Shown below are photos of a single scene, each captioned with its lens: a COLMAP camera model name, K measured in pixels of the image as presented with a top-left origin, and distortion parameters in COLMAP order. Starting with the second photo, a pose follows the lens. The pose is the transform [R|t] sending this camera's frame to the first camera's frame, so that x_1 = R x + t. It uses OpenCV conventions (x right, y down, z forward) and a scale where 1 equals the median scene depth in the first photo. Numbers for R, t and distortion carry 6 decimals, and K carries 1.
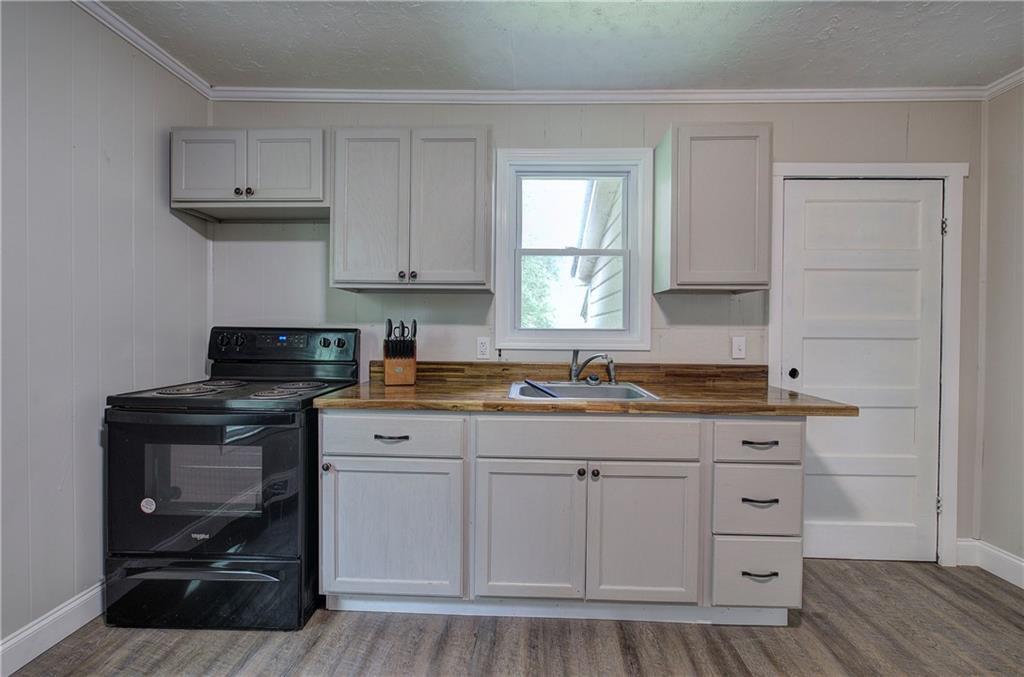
lens RADIAL K [[431.6, 0, 512.0], [0, 431.6, 338.5], [0, 0, 1]] dist [0.001330, -0.000243]
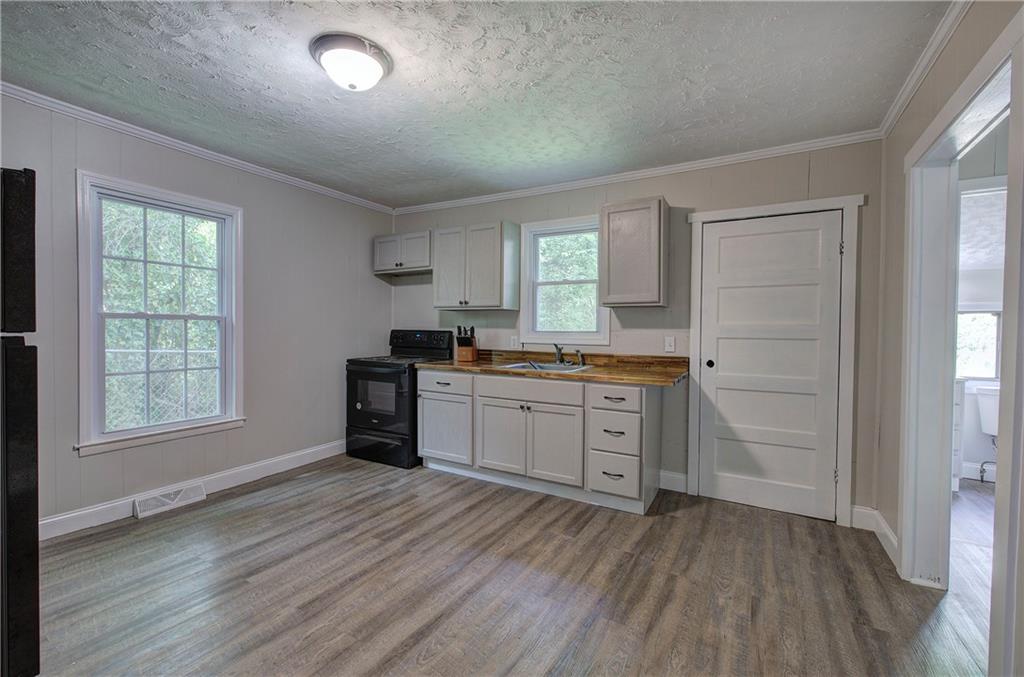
lens RADIAL K [[431.6, 0, 512.0], [0, 431.6, 338.5], [0, 0, 1]] dist [0.001330, -0.000243]
pose [[0.883676, 0.010200, -0.467988, 0.826509], [-0.009515, 0.999947, 0.003827, 0.001184], [0.468003, 0.001071, 0.883726, -0.573380]]
